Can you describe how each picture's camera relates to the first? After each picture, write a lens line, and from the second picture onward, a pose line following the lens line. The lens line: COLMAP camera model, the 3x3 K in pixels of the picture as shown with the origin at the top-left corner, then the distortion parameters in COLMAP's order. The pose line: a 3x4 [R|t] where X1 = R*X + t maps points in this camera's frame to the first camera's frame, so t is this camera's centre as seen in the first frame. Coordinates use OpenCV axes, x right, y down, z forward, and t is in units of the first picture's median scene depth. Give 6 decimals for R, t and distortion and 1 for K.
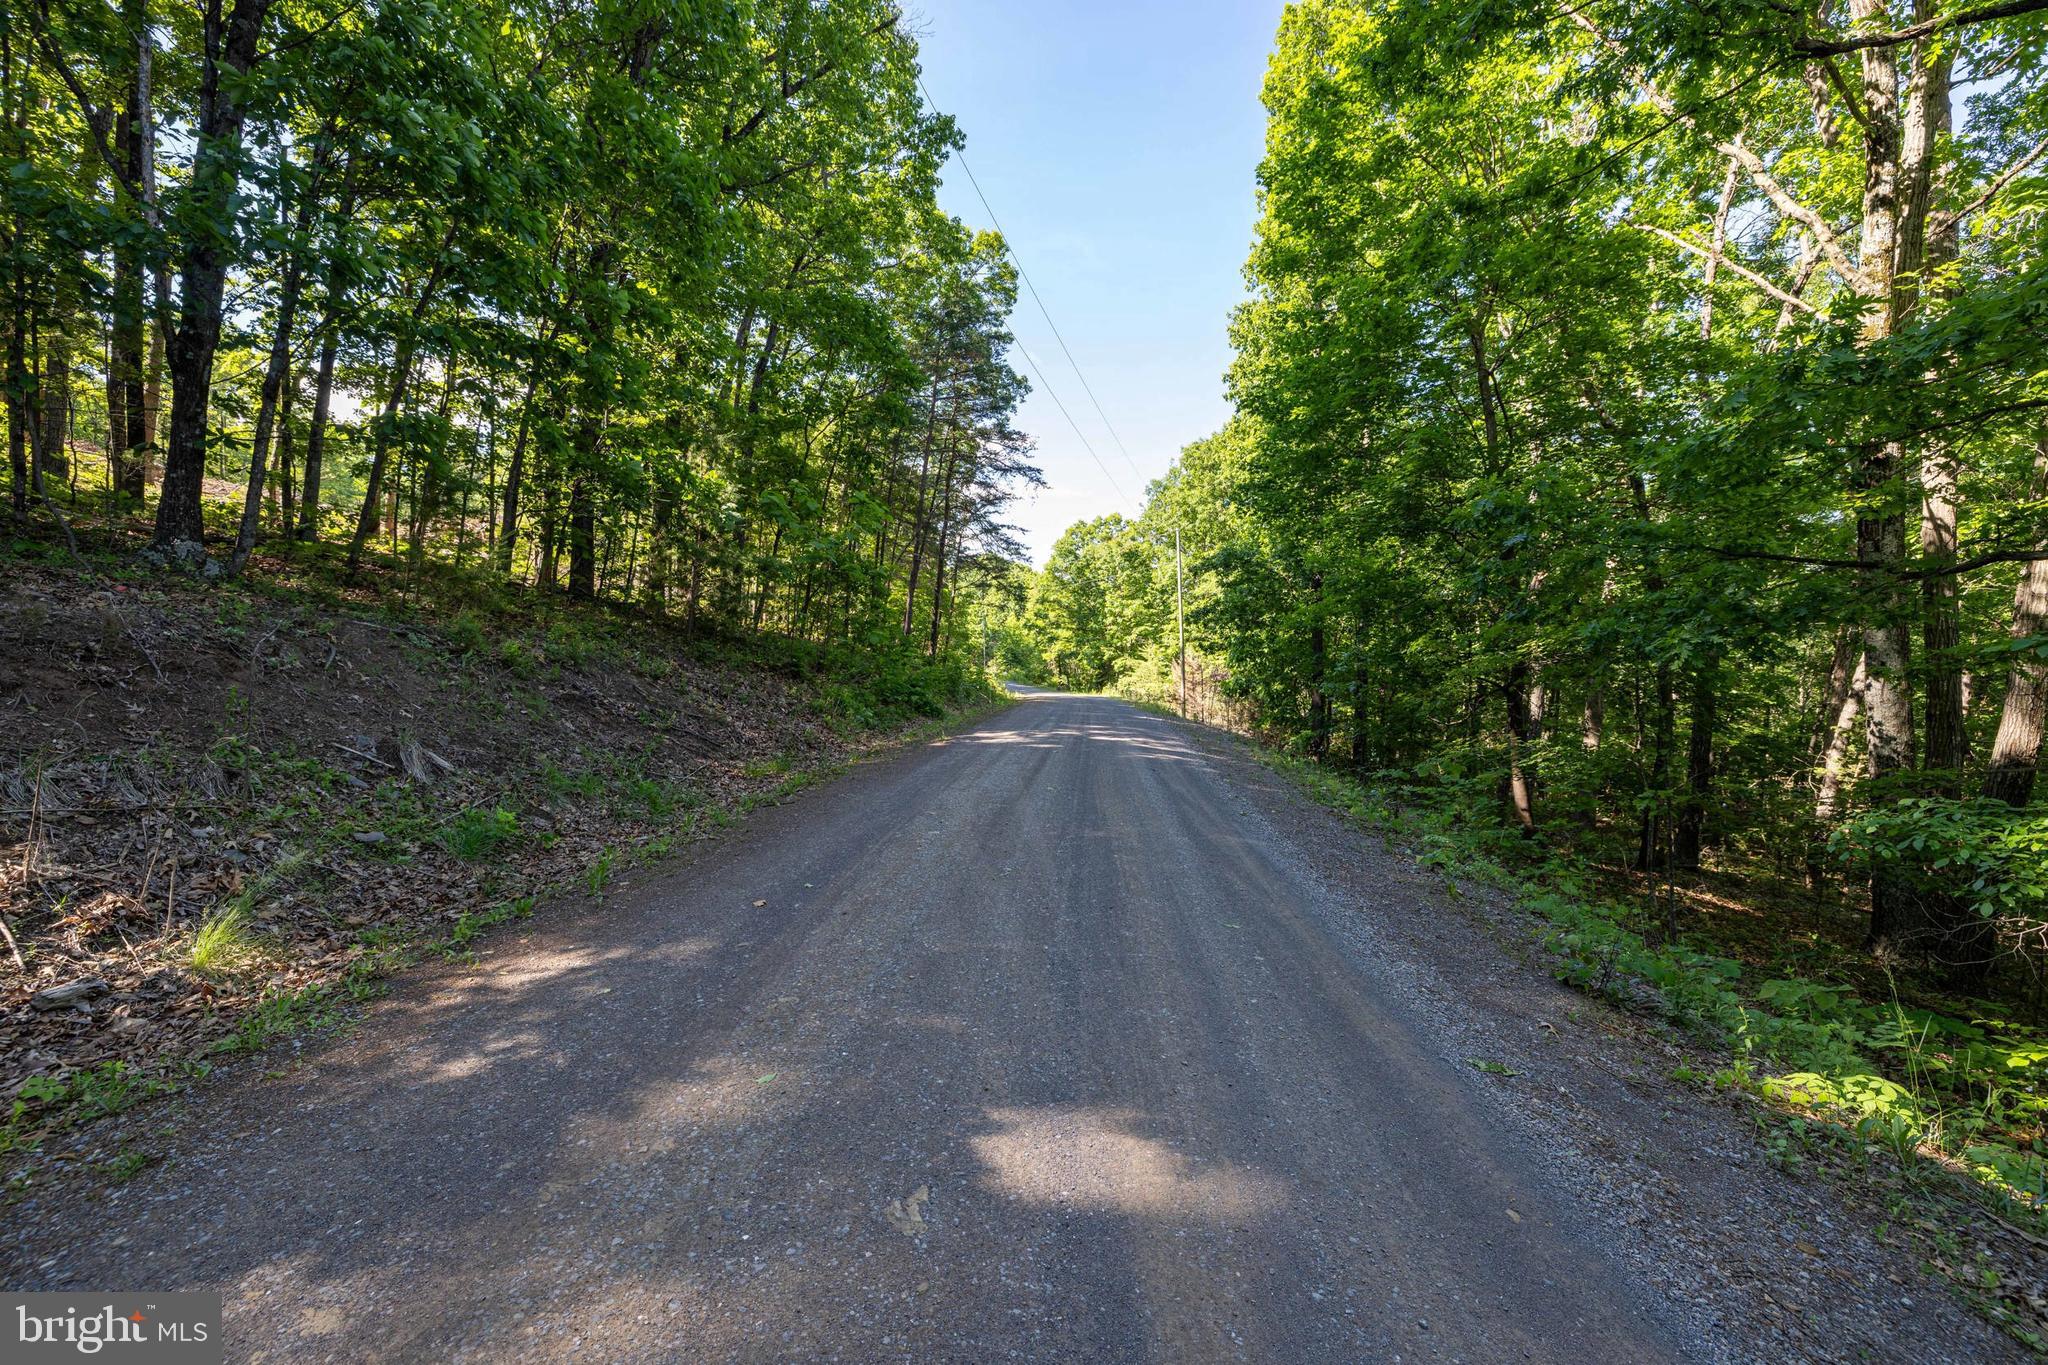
lens RADIAL K [[868.2, 0, 1019.2], [0, 868.2, 685.4], [0, 0, 1]] dist [0.002143, -0.000645]
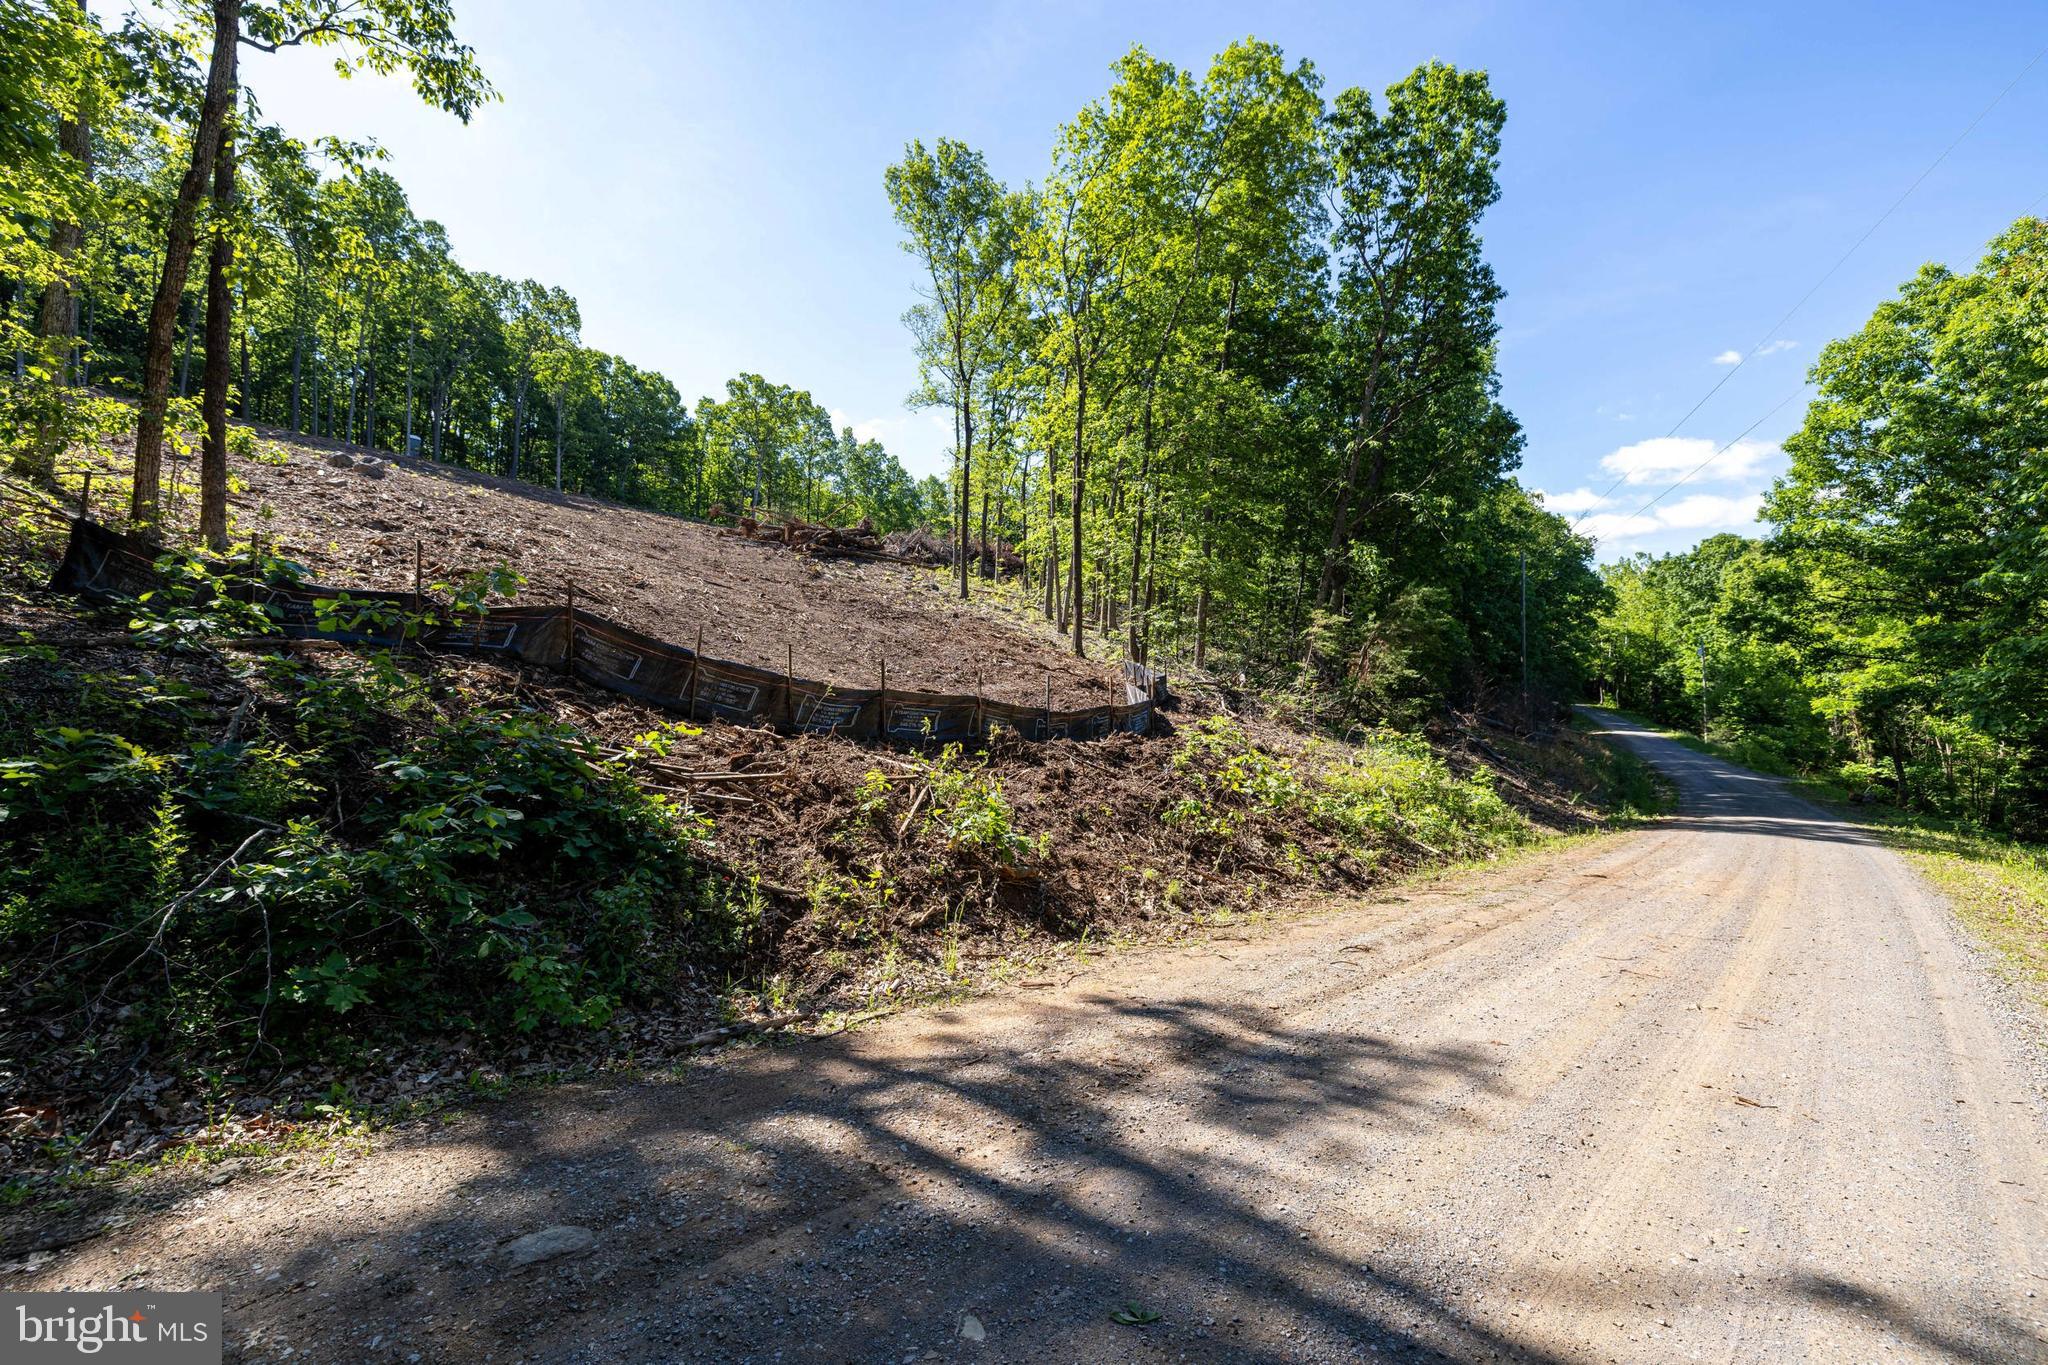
lens RADIAL K [[868.2, 0, 1018.6], [0, 868.2, 671.2], [0, 0, 1]] dist [0.002143, -0.000645]
pose [[0.723228, -0.017123, -0.690397, 0.093089], [-0.038904, 0.997095, -0.065484, -0.022376], [0.689512, 0.074219, 0.720461, 1.110592]]
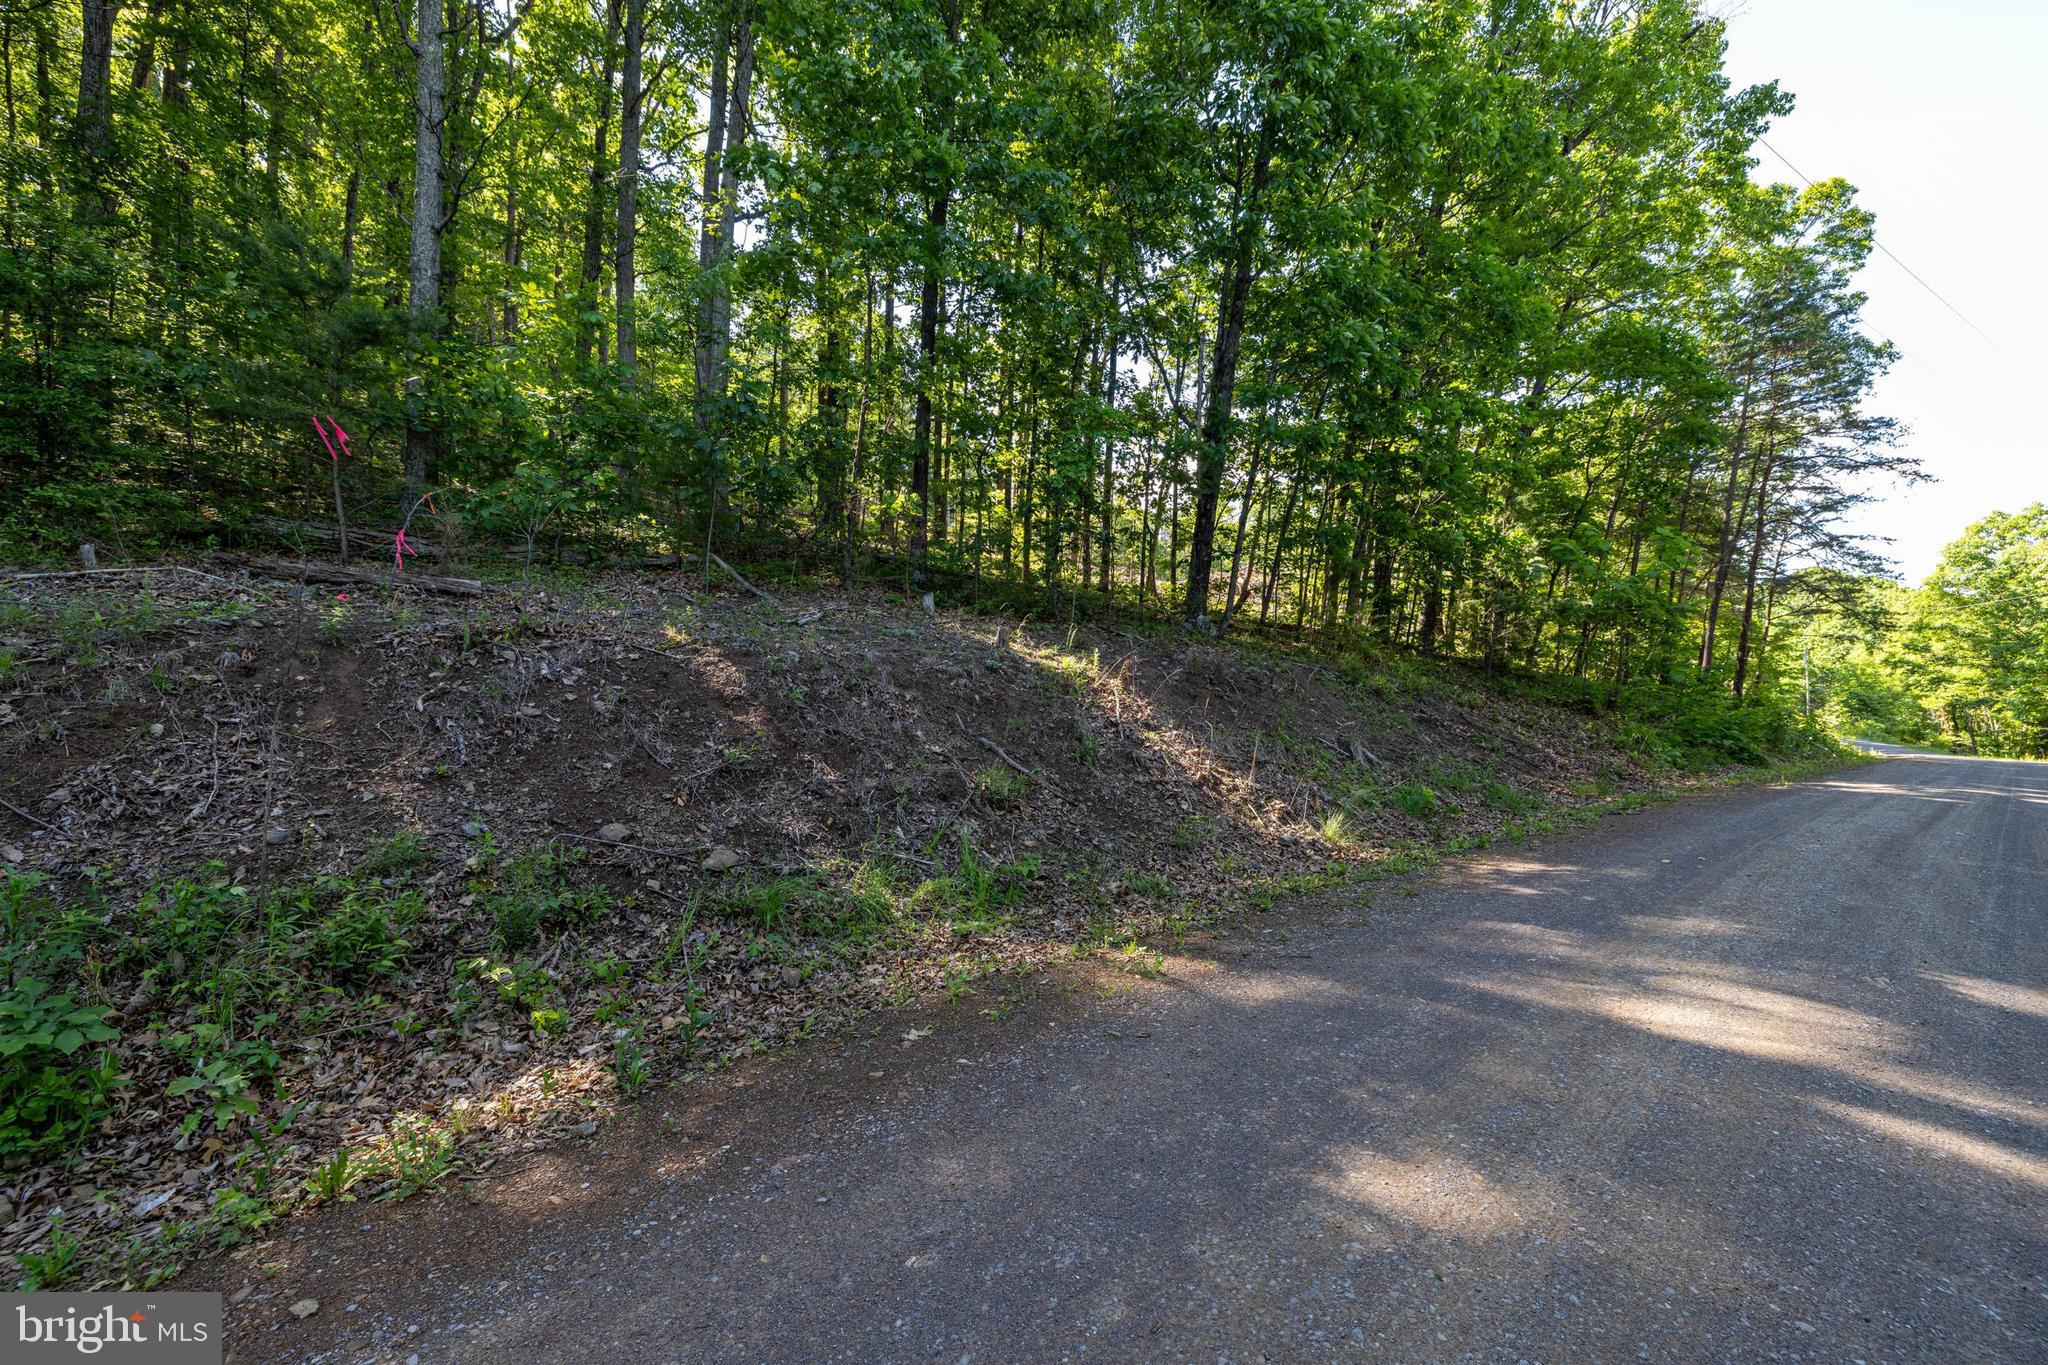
lens RADIAL K [[868.2, 0, 1028.0], [0, 868.2, 669.3], [0, 0, 1]] dist [0.002143, -0.000645]
pose [[0.718358, -0.004413, -0.695659, -0.006313], [-0.040538, 0.998015, -0.048191, 0.005370], [0.694491, 0.062819, 0.716754, -0.073564]]
